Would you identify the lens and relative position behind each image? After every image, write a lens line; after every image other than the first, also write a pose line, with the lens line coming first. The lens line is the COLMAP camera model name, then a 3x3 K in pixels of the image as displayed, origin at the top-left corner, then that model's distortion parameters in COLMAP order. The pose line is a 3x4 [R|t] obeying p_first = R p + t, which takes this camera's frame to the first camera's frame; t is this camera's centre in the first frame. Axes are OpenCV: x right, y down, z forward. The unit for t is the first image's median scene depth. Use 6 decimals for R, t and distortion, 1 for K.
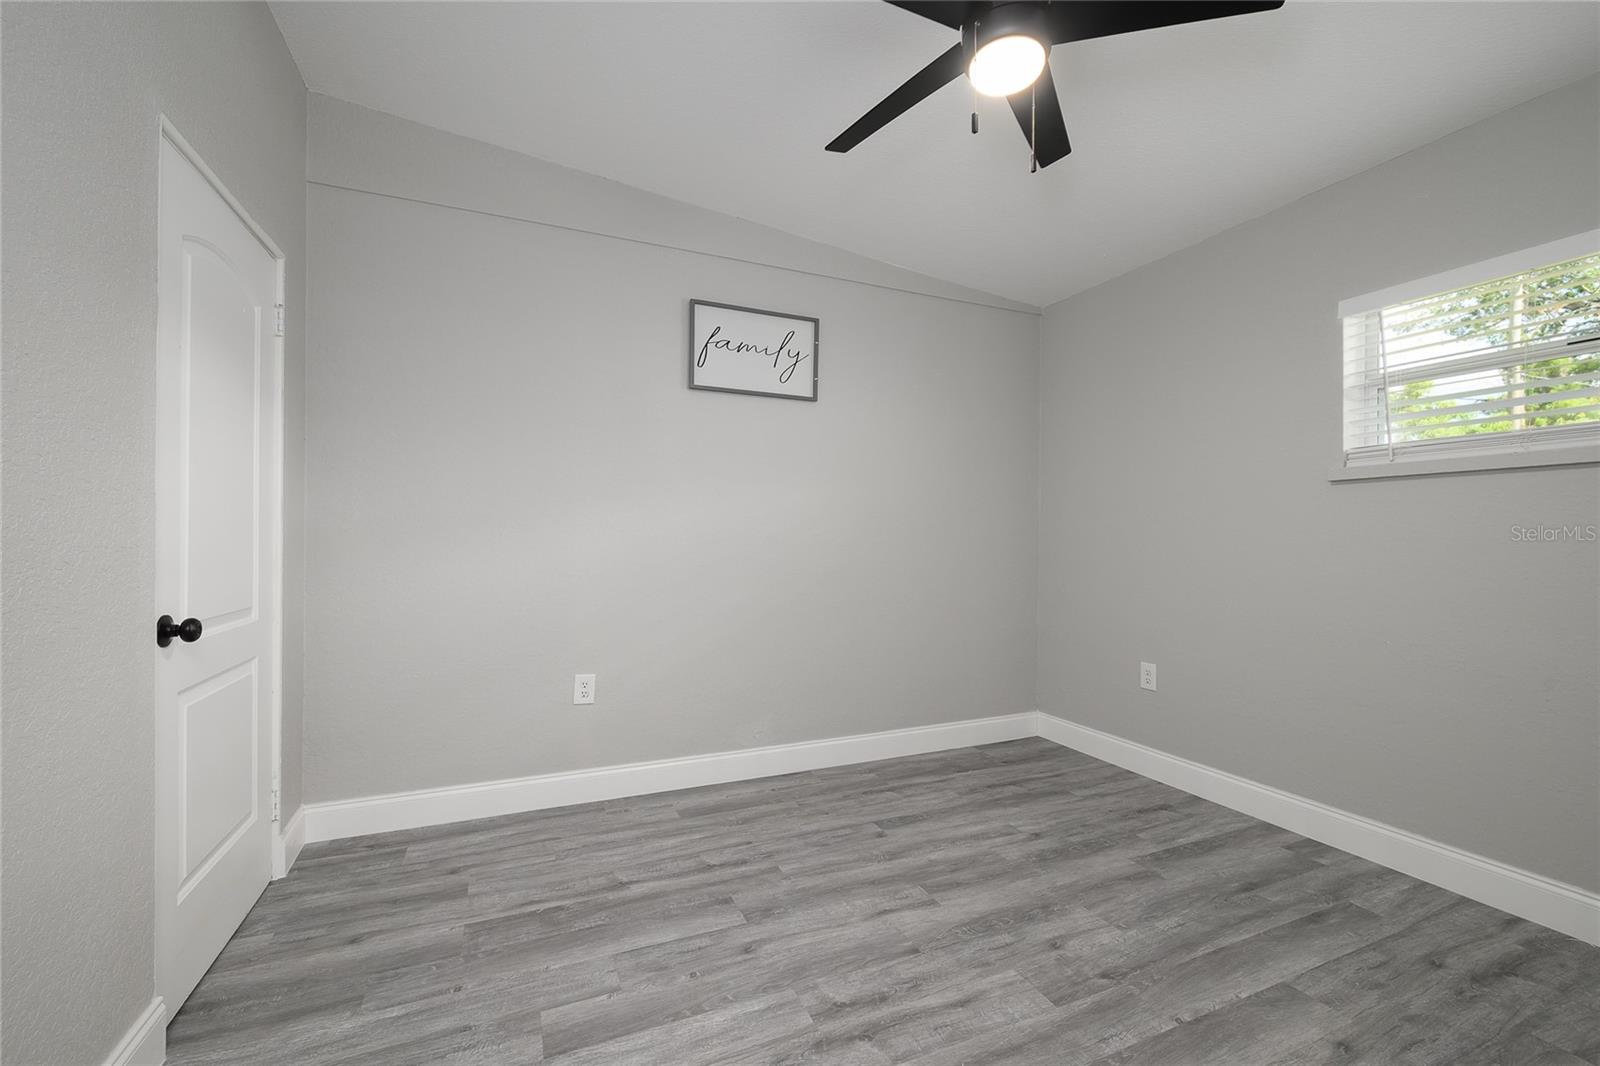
lens RADIAL K [[634.4, 0, 797.2], [0, 634.4, 542.6], [0, 0, 1]] dist [-0.002095, -0.000340]
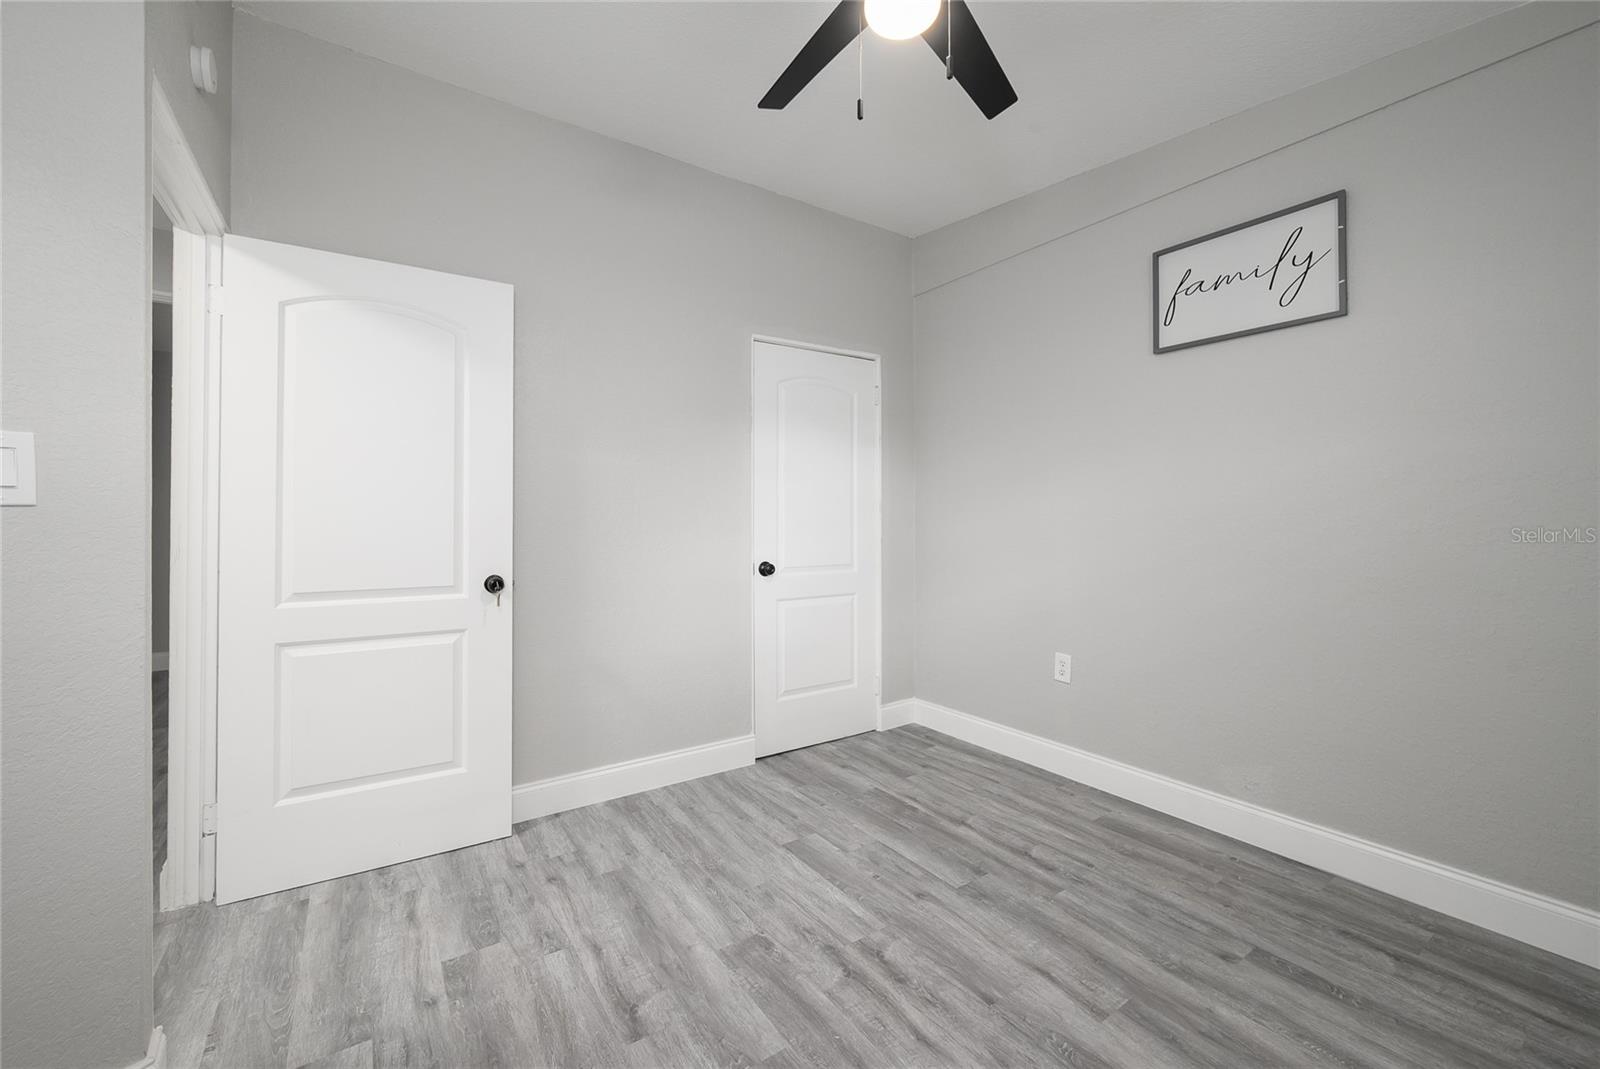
lens RADIAL K [[634.4, 0, 799.1], [0, 634.4, 525.8], [0, 0, 1]] dist [-0.002095, -0.000340]
pose [[0.221129, 0.000247, -0.975245, 0.705858], [-0.005146, 0.999986, -0.000914, -0.002689], [0.975231, 0.005220, 0.221127, 0.399377]]
